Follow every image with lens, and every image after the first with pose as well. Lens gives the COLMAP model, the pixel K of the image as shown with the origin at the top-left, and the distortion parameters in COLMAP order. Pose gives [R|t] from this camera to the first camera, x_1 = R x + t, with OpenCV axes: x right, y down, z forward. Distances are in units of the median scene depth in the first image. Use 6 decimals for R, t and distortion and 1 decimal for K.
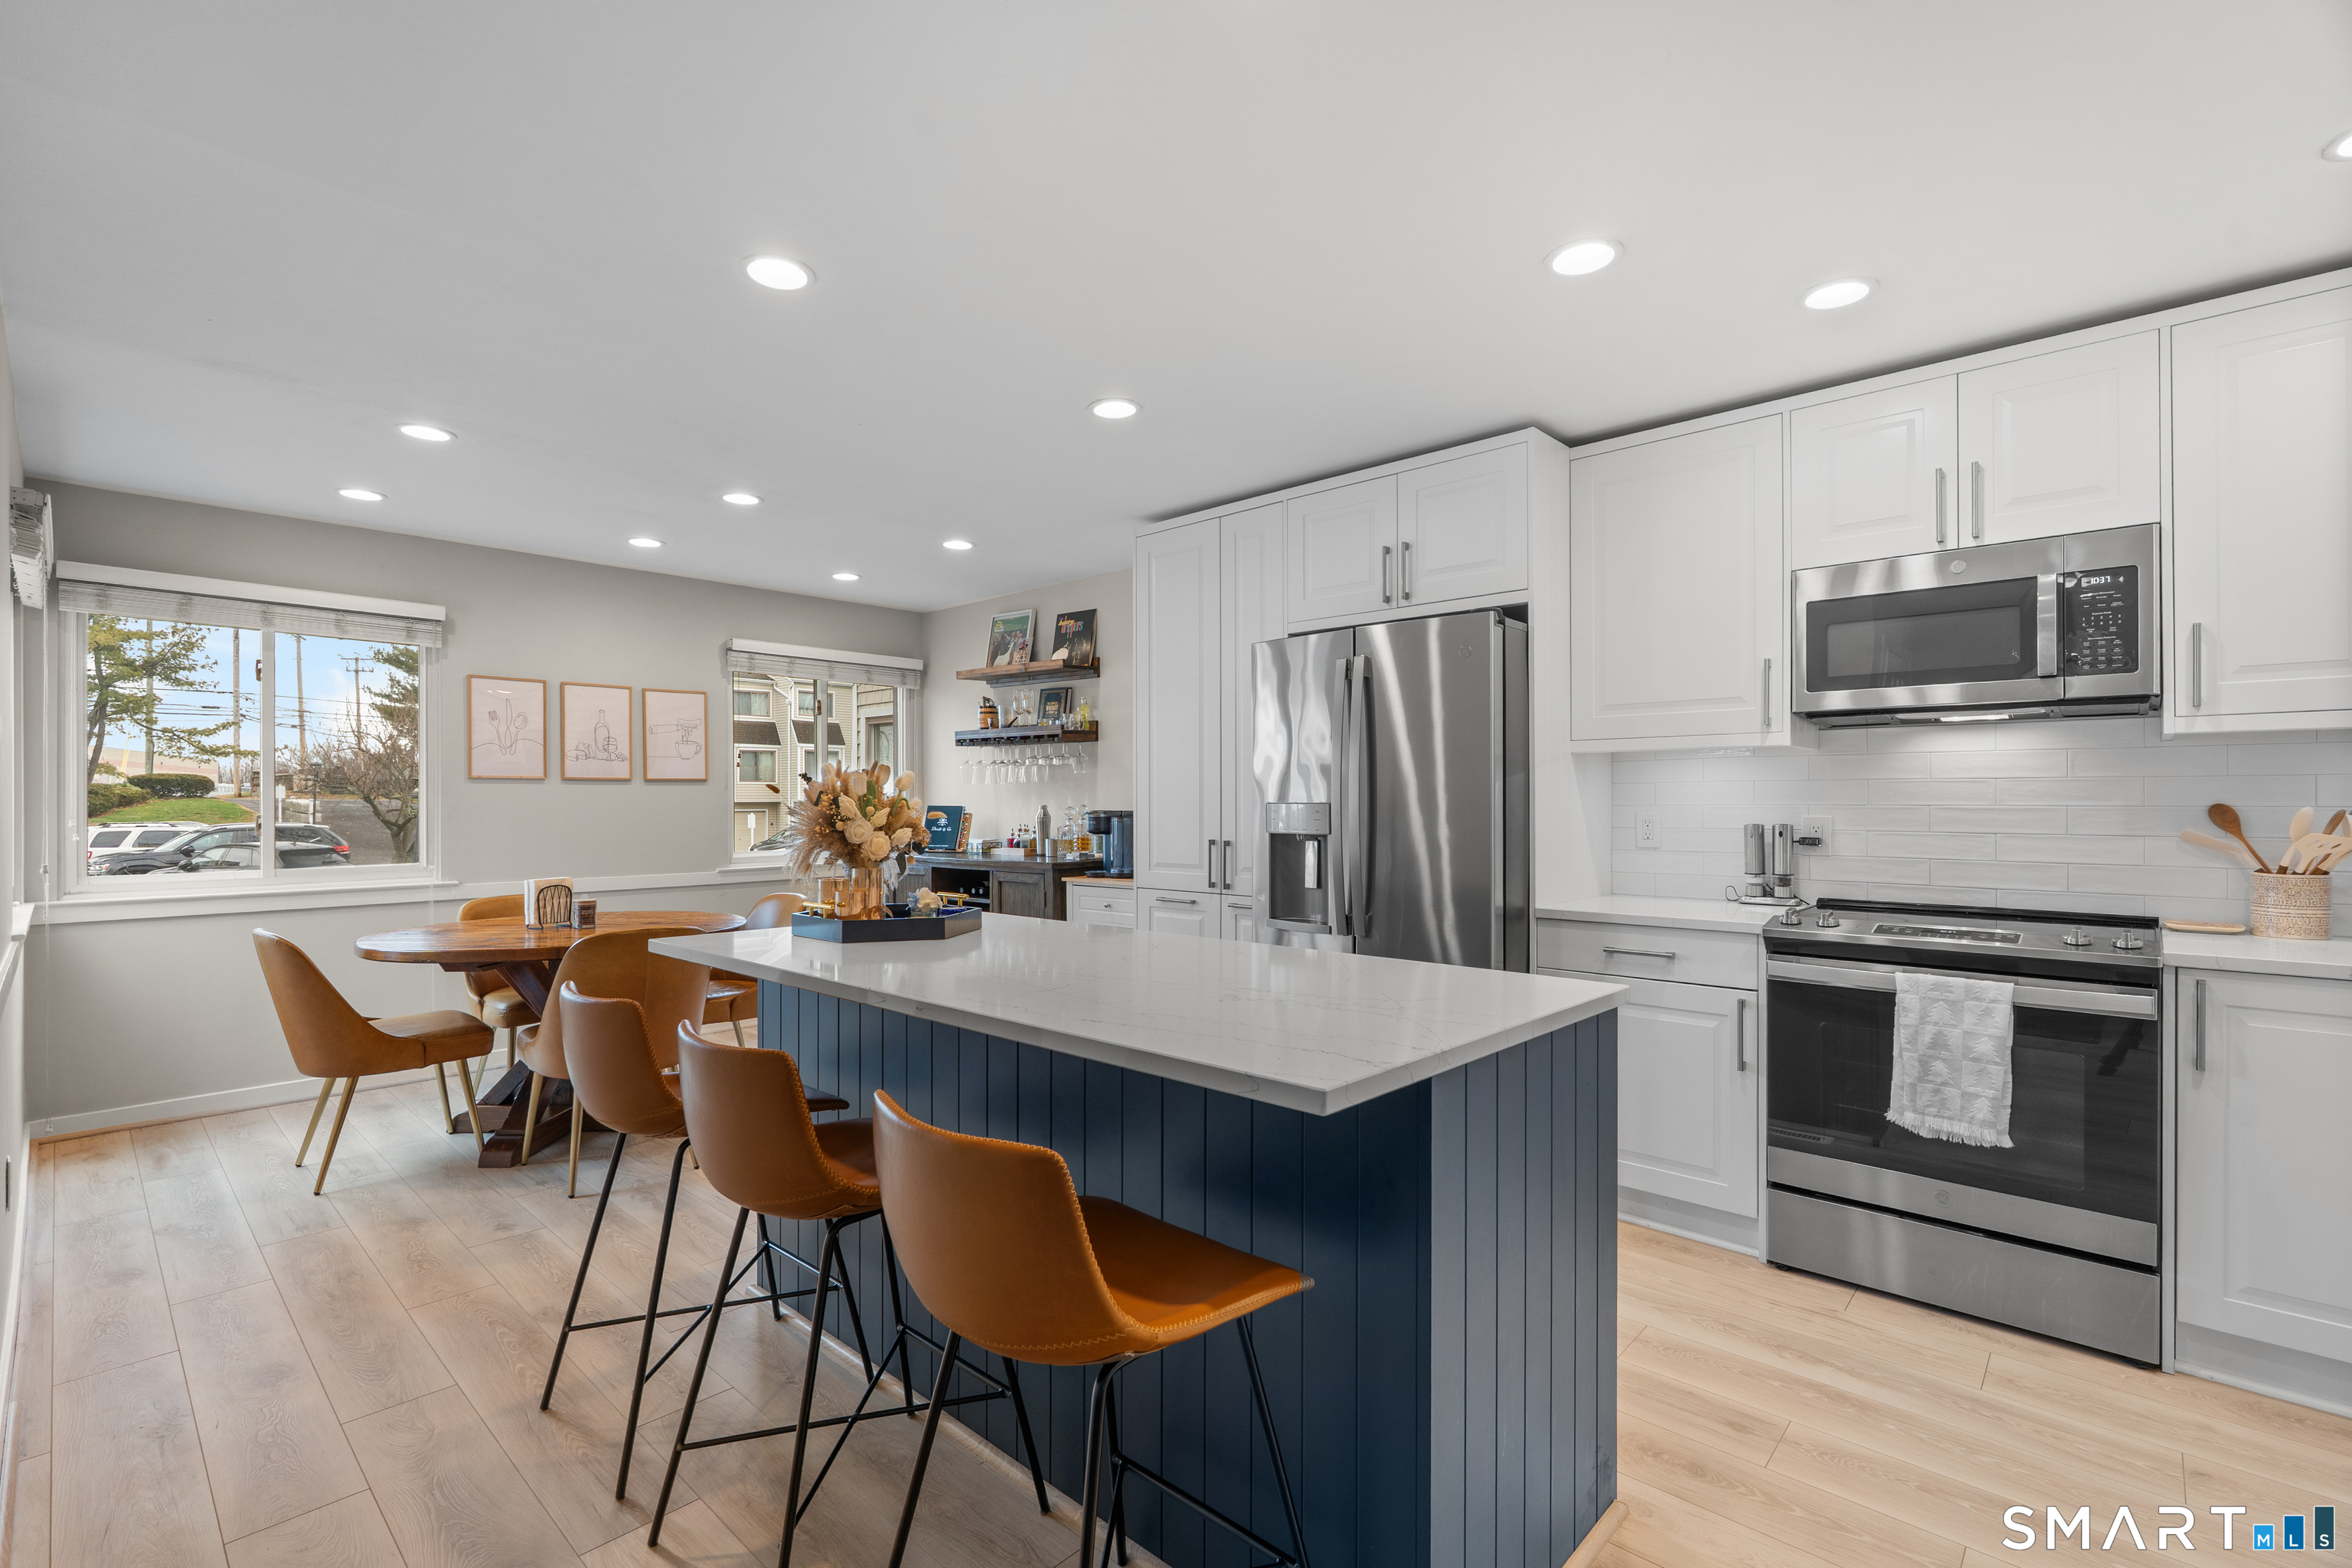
lens RADIAL K [[1051.4, 0, 1168.2], [0, 1051.4, 799.5], [0, 0, 1]] dist [-0.002470, 0.000224]
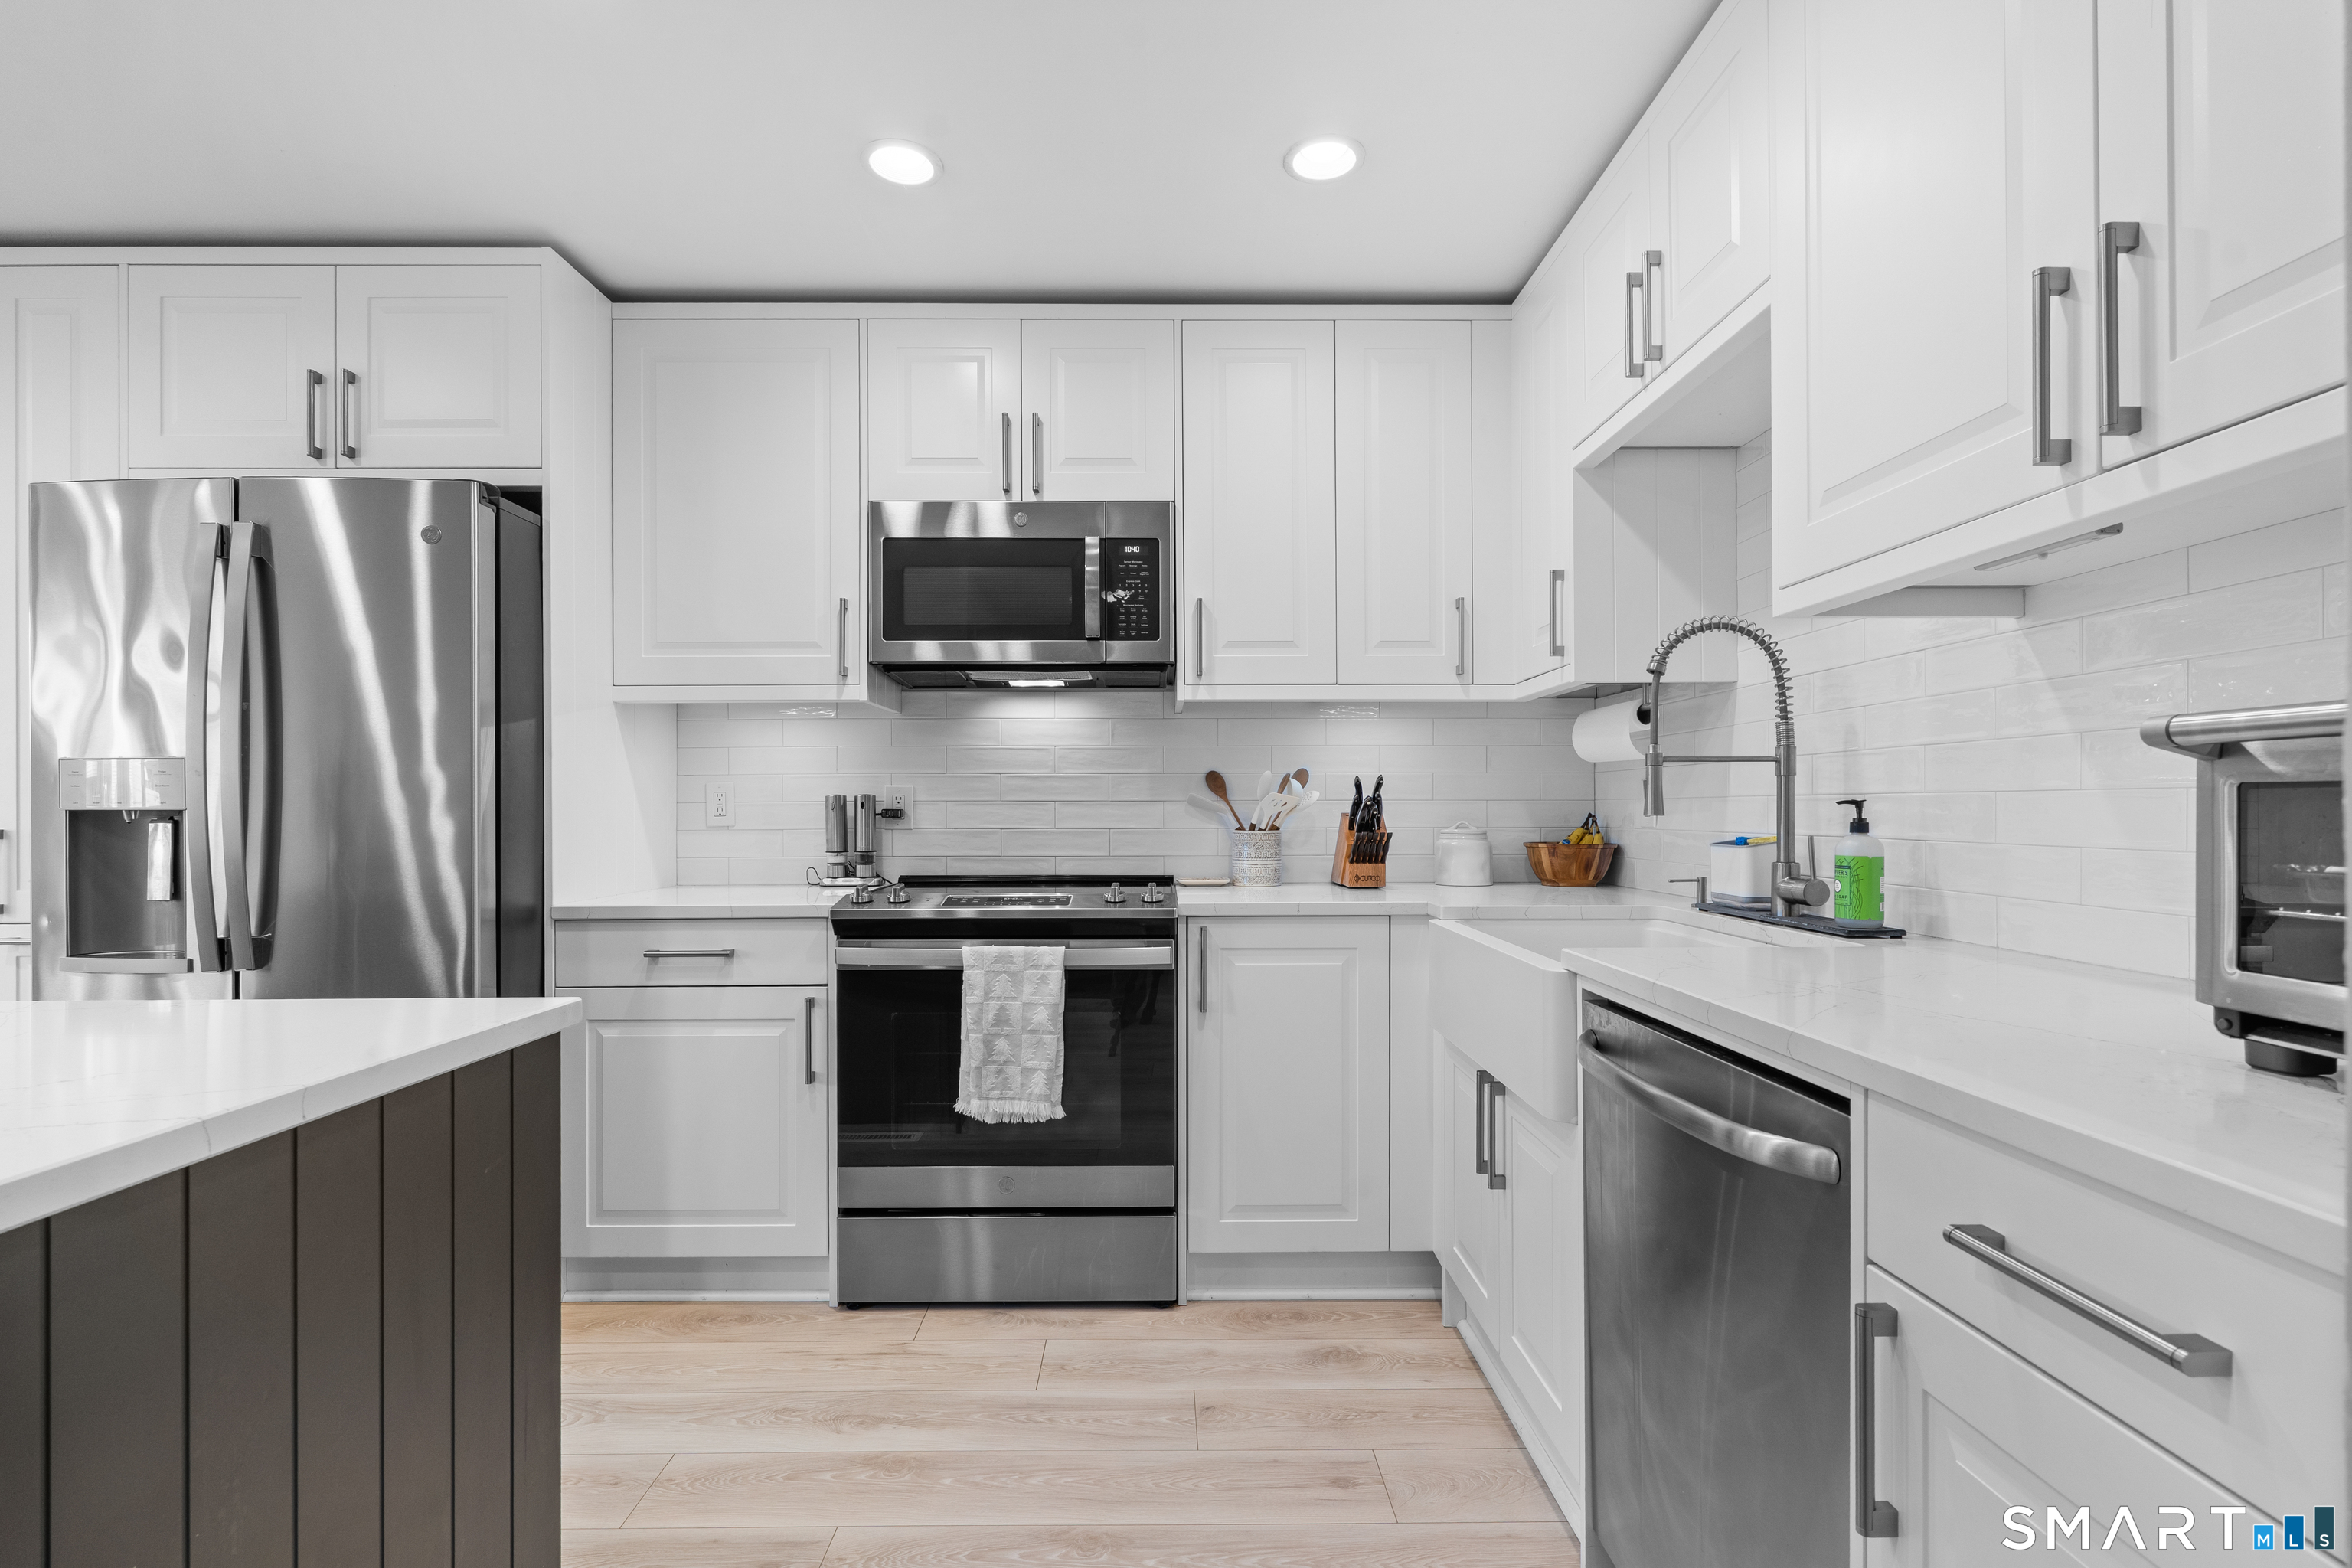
lens RADIAL K [[1087.9, 0, 1179.8], [0, 1087.9, 798.1], [0, 0, 1]] dist [-0.001302, 0.000600]
pose [[0.721165, 0.005095, 0.692745, 0.164347], [0.002133, 0.999952, -0.009575, 0.042352], [-0.692760, 0.008383, 0.721119, 0.178929]]
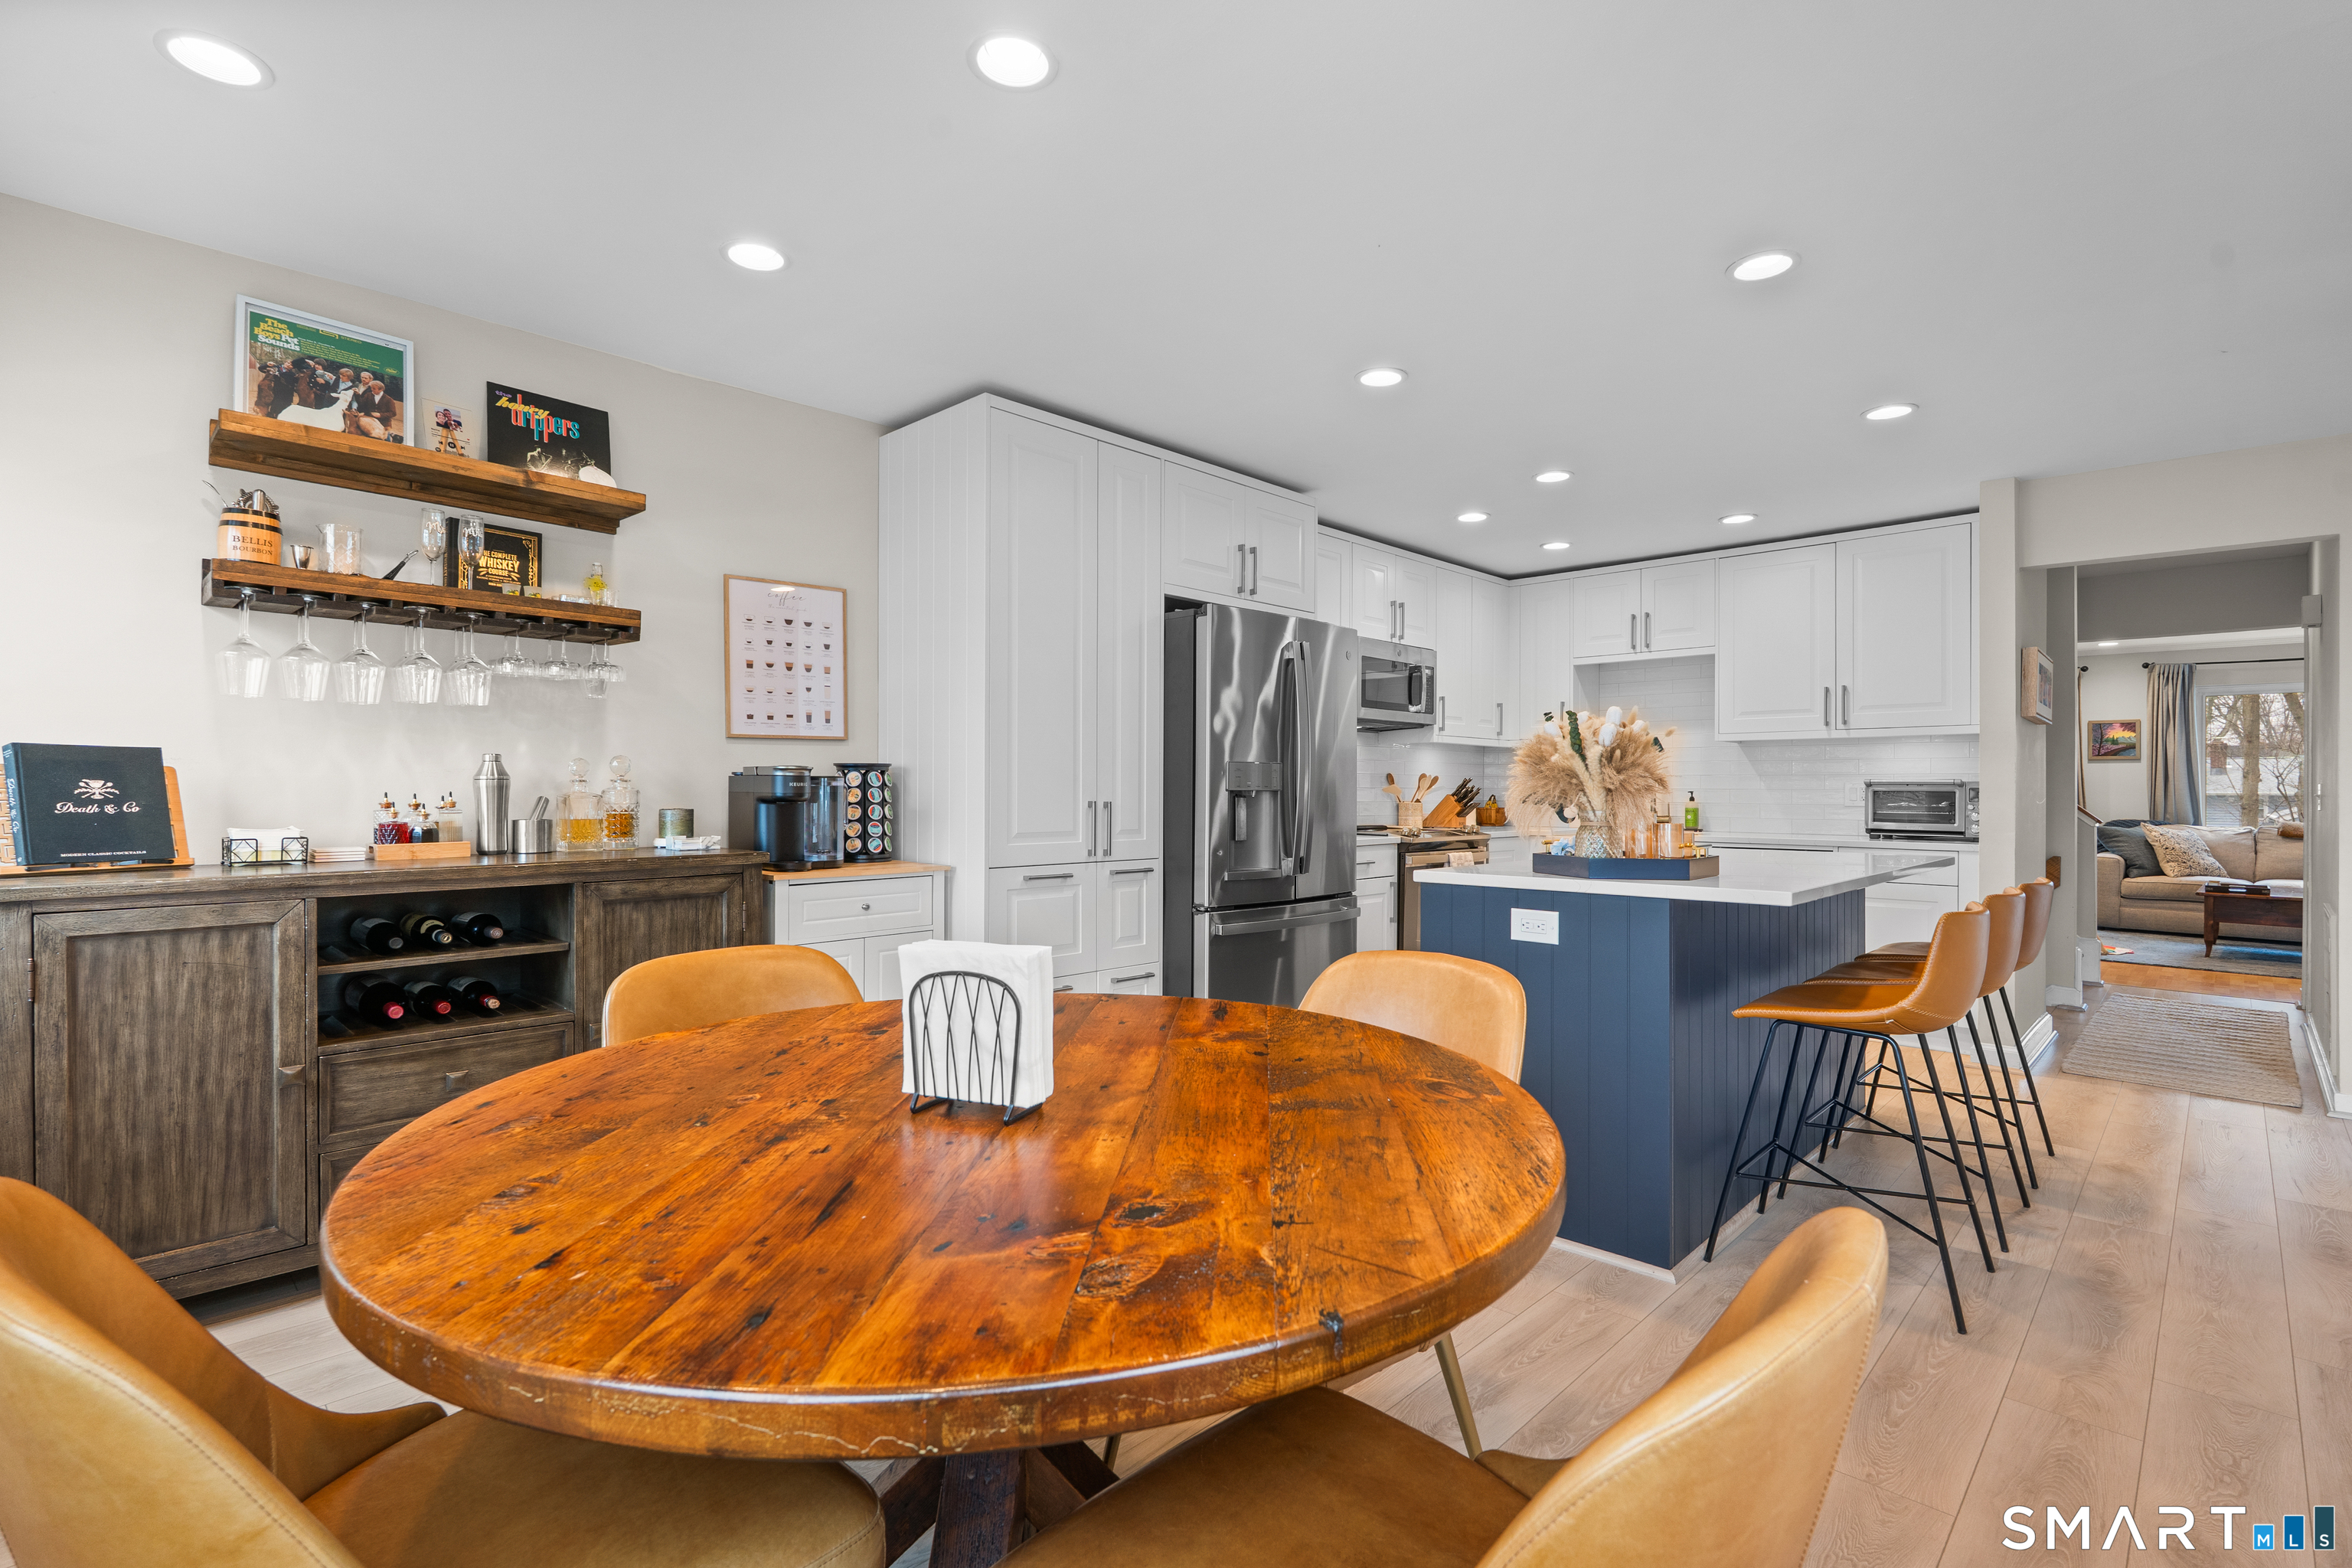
lens RADIAL K [[1087.9, 0, 1180.5], [0, 1087.9, 786.1], [0, 0, 1]] dist [-0.001302, 0.000600]
pose [[0.018591, 0.003758, 0.999820, -1.285129], [-0.005633, 0.999977, -0.003654, 0.041595], [-0.999811, -0.005564, 0.018612, 1.342543]]
